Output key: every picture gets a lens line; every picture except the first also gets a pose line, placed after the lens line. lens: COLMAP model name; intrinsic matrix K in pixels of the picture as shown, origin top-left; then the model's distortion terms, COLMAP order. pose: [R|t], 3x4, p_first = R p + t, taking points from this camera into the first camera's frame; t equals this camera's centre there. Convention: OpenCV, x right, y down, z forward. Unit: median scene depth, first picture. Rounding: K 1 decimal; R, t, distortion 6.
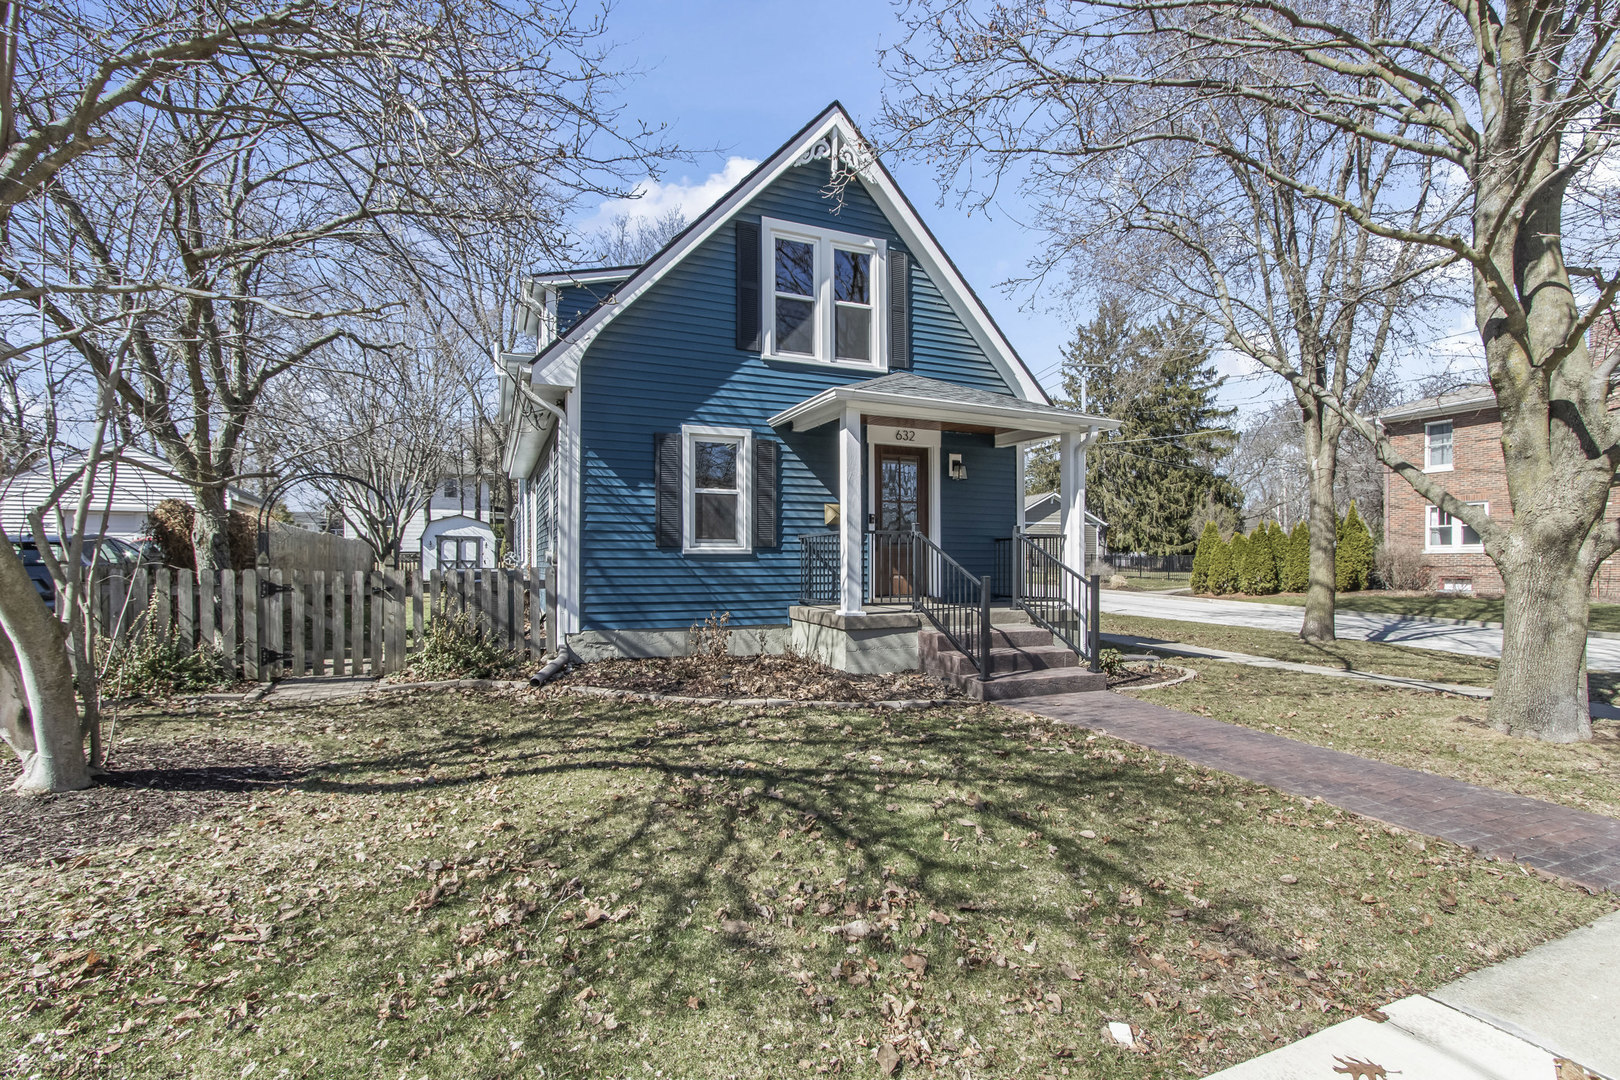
lens RADIAL K [[744.9, 0, 797.7], [0, 744.9, 562.4], [0, 0, 1]] dist [-0.001362, -0.001145]
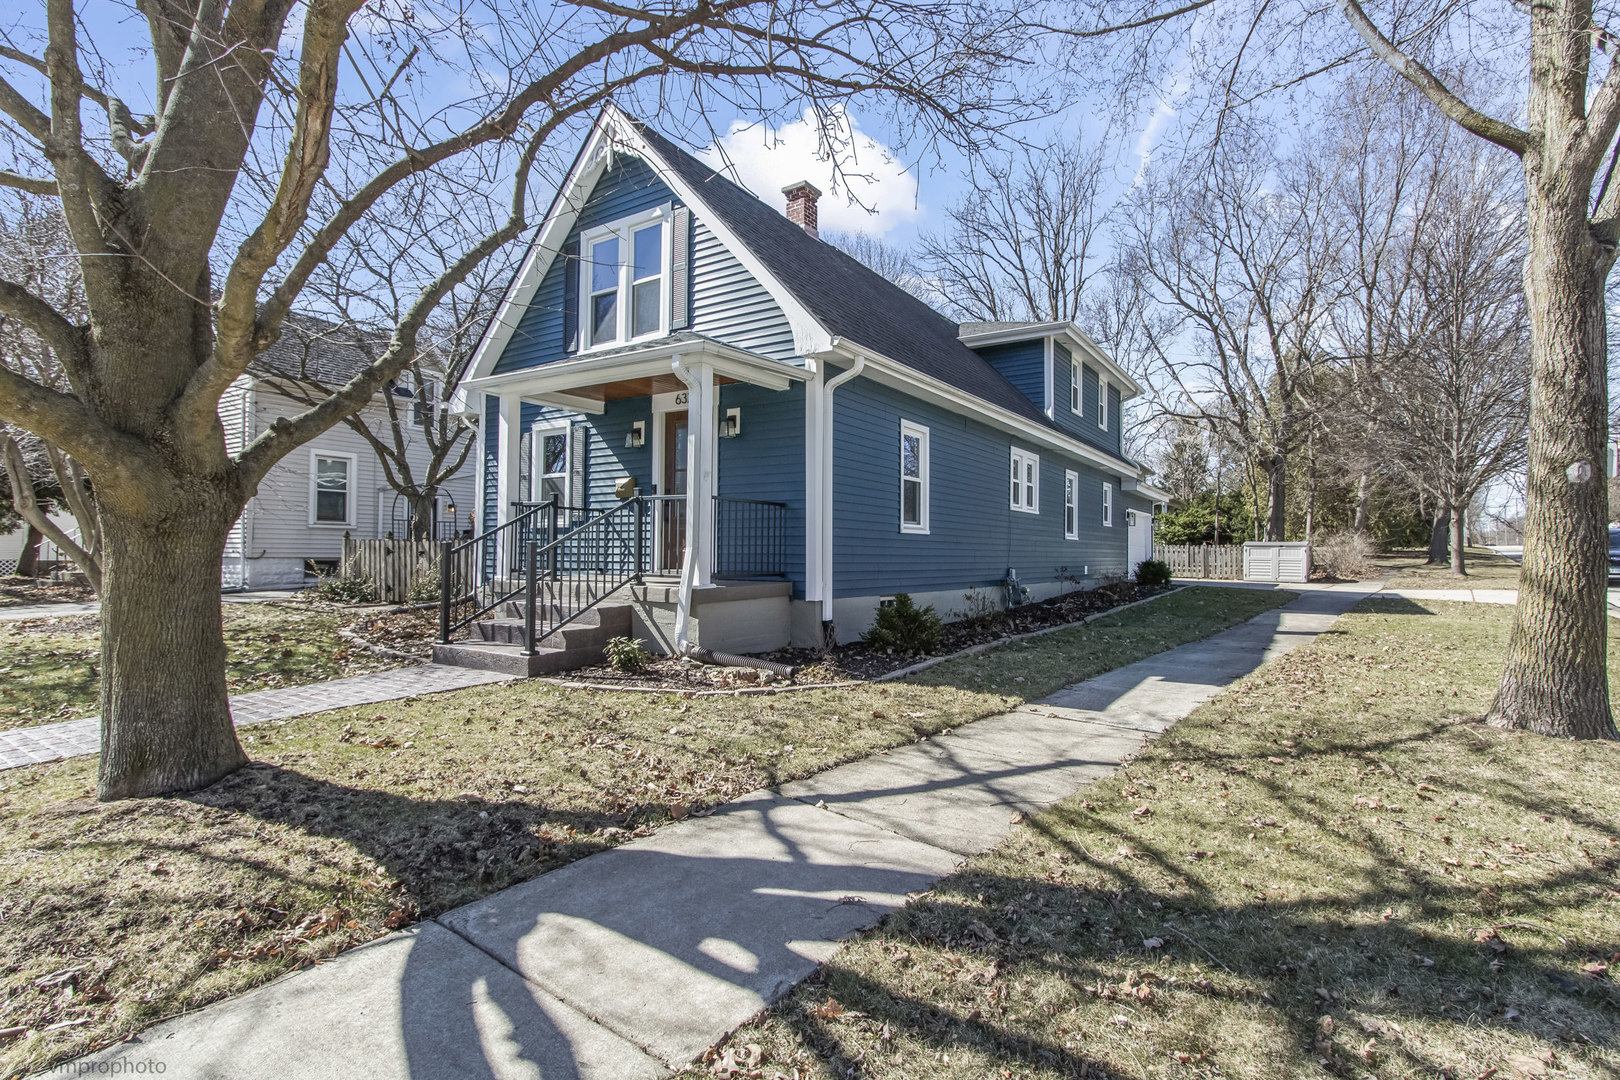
lens RADIAL K [[744.9, 0, 814.7], [0, 744.9, 535.6], [0, 0, 1]] dist [-0.001362, -0.001145]
pose [[0.557267, -0.011682, -0.830251, 1.079246], [-0.009886, 0.999737, -0.020703, 0.020224], [0.830275, 0.019745, 0.557005, 0.668263]]
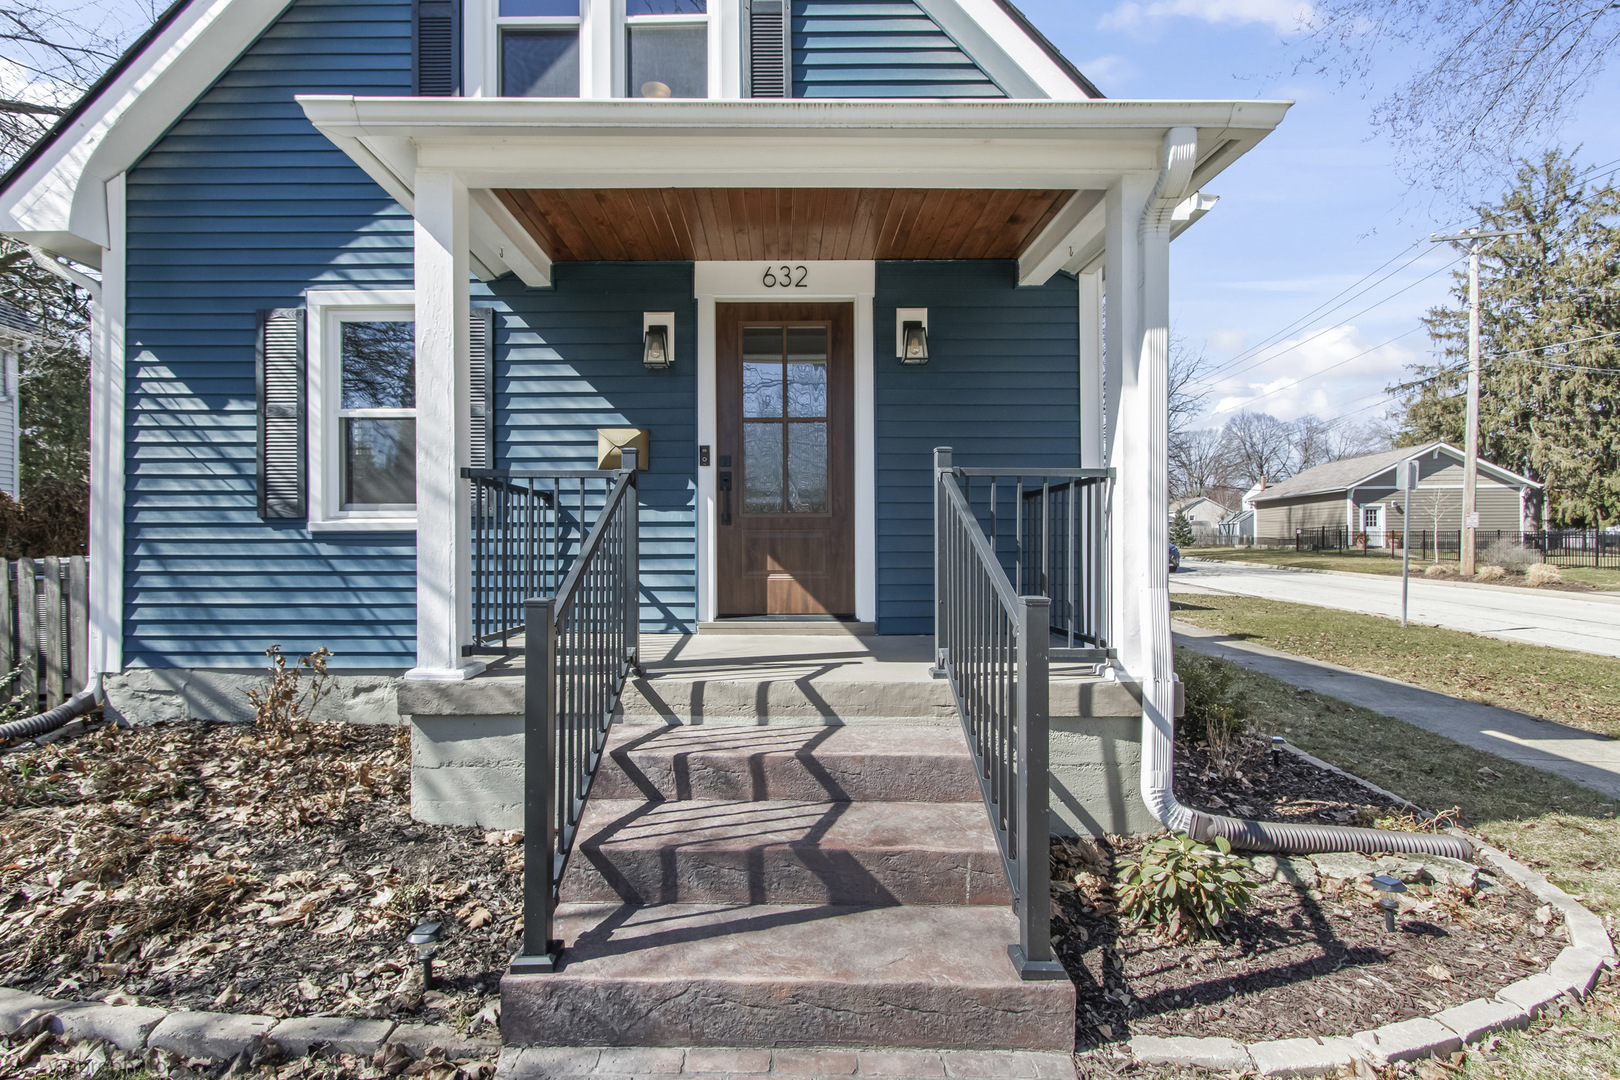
lens RADIAL K [[744.9, 0, 805.1], [0, 744.9, 544.6], [0, 0, 1]] dist [-0.001362, -0.001145]
pose [[0.919505, -0.000339, -0.393079, 0.366733], [0.001709, 0.999994, 0.003136, -0.003027], [0.393075, -0.003555, 0.919499, 0.615657]]
